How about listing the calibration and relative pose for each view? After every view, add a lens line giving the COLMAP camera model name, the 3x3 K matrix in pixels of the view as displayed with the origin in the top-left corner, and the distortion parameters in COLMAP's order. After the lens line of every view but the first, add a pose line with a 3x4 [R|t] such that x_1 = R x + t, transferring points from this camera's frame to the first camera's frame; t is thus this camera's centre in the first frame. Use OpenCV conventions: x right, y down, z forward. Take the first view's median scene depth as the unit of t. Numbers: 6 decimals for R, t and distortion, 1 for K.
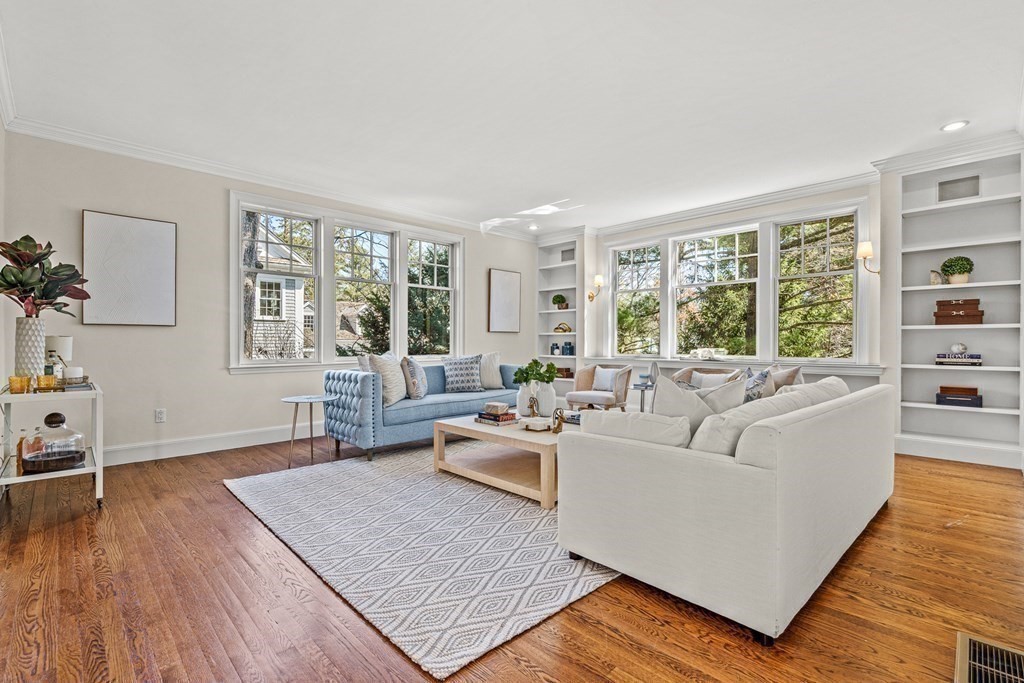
lens RADIAL K [[467.0, 0, 512.4], [0, 467.0, 345.1], [0, 0, 1]] dist [0.000084, 0.002024]
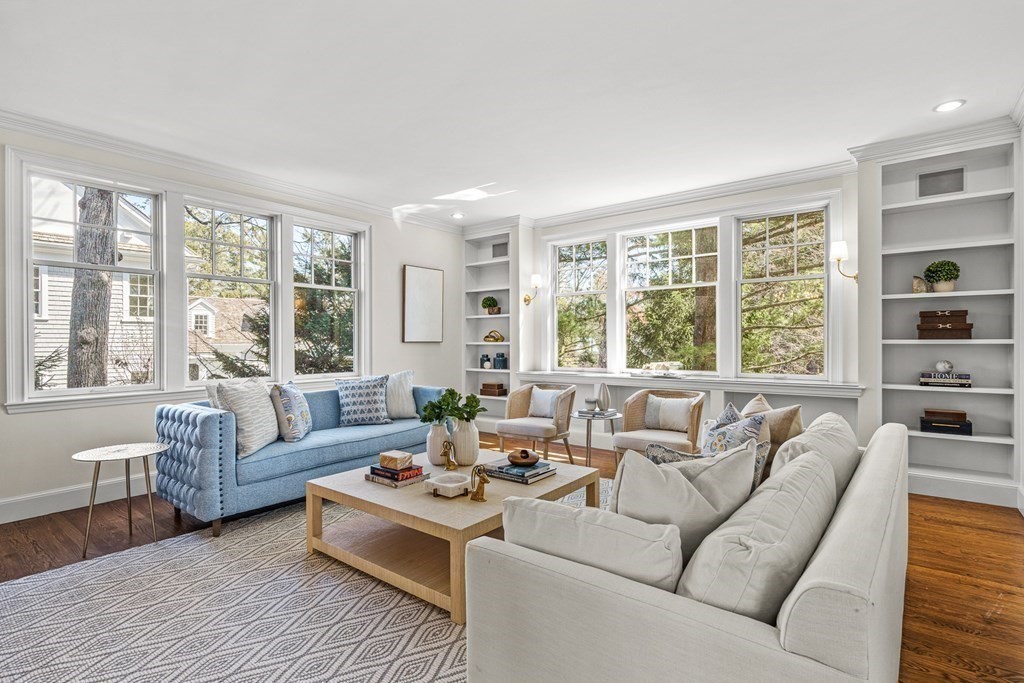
lens RADIAL K [[500.8, 0, 512.3], [0, 500.8, 342.5], [0, 0, 1]] dist [0.002750, 0.000868]
pose [[0.991369, -0.005067, 0.131005, 0.033857], [0.005891, 0.999965, -0.005901, -0.031627], [-0.130970, 0.006621, 0.991364, 0.157605]]
